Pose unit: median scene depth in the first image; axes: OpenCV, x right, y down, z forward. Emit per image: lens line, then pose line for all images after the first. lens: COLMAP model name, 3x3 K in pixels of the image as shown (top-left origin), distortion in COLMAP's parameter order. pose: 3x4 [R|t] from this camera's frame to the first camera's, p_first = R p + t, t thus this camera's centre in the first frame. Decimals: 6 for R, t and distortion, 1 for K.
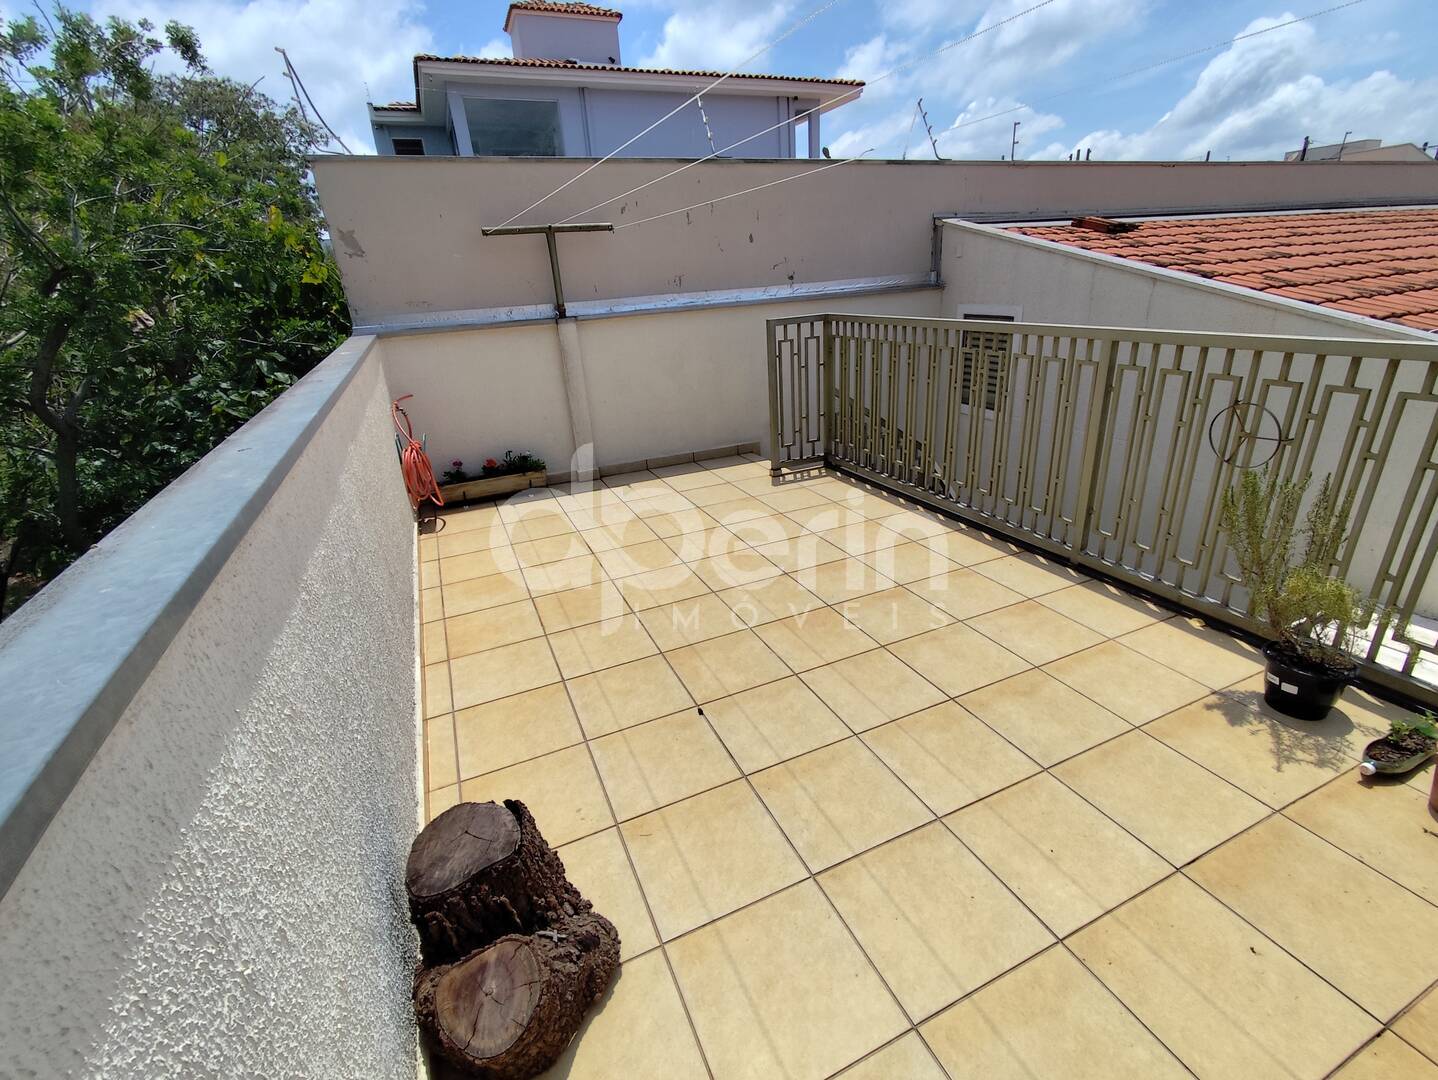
lens RADIAL K [[654.3, 0, 734.5], [0, 654.3, 543.1], [0, 0, 1]] dist [-0.000789, 0.001800]
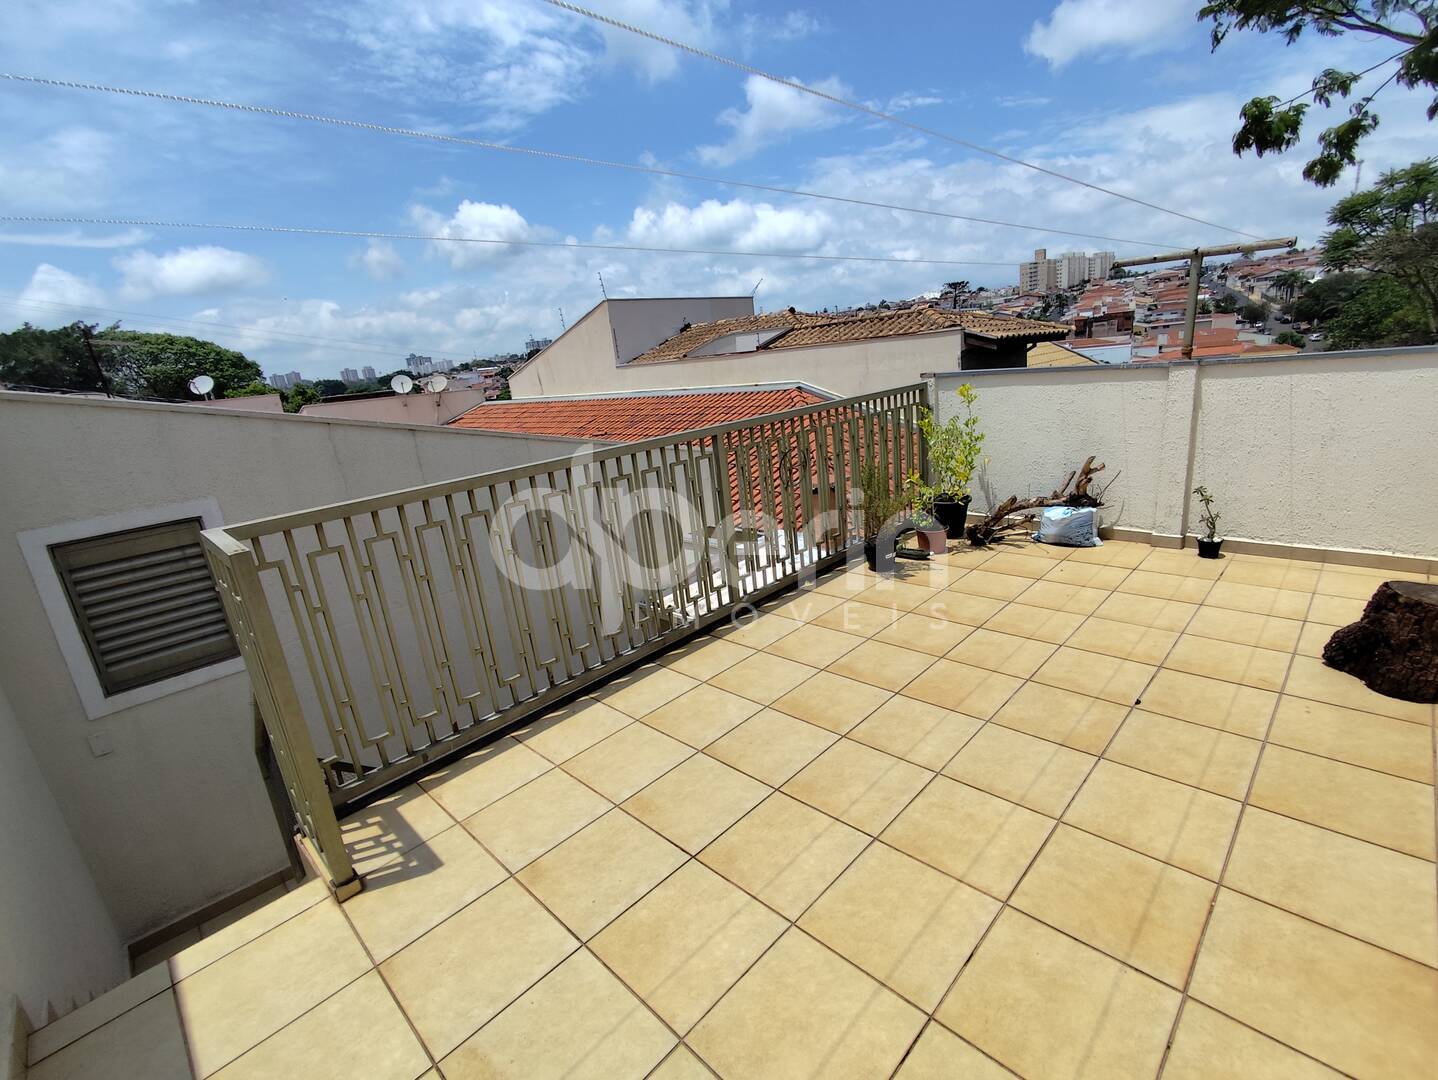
lens RADIAL K [[655.5, 0, 732.2], [0, 655.5, 539.0], [0, 0, 1]] dist [-0.006066, 0.000172]
pose [[-0.346620, -0.158982, 0.924434, -0.611648], [0.476290, 0.819198, 0.319471, -0.501181], [-0.808085, 0.551034, -0.208229, 1.259949]]
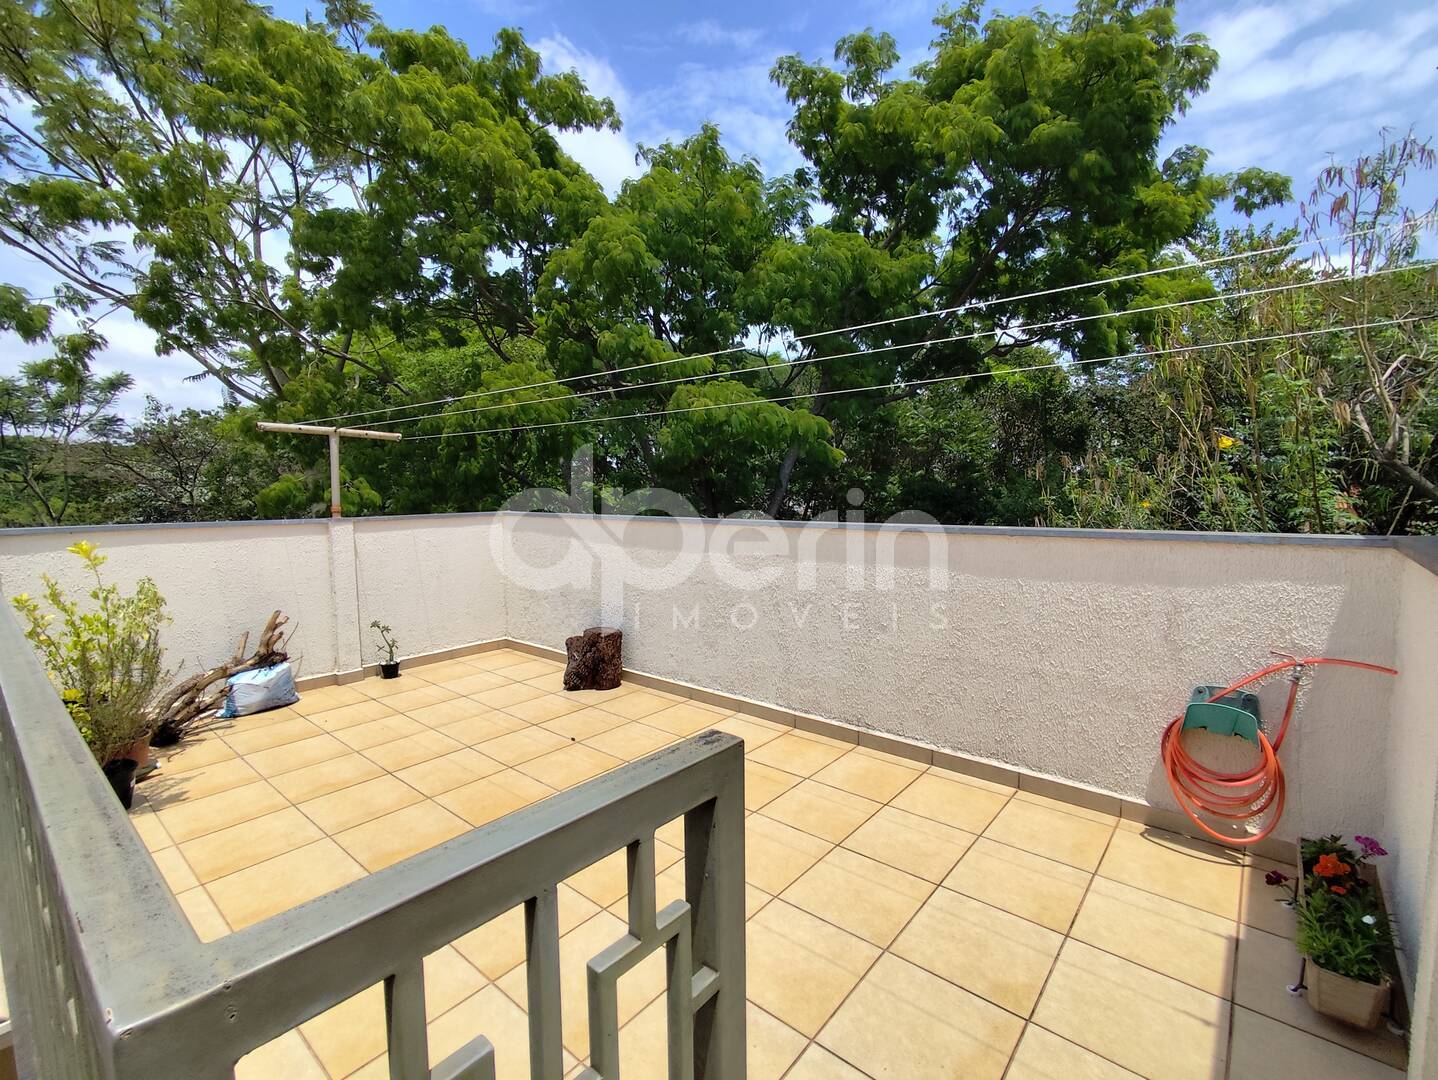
lens RADIAL K [[655.5, 0, 732.2], [0, 655.5, 539.0], [0, 0, 1]] dist [-0.006066, 0.000172]
pose [[-0.900639, 0.106308, -0.421364, 0.161355], [-0.107836, 0.884617, 0.453678, -0.687091], [0.420975, 0.454038, -0.785257, 1.655155]]
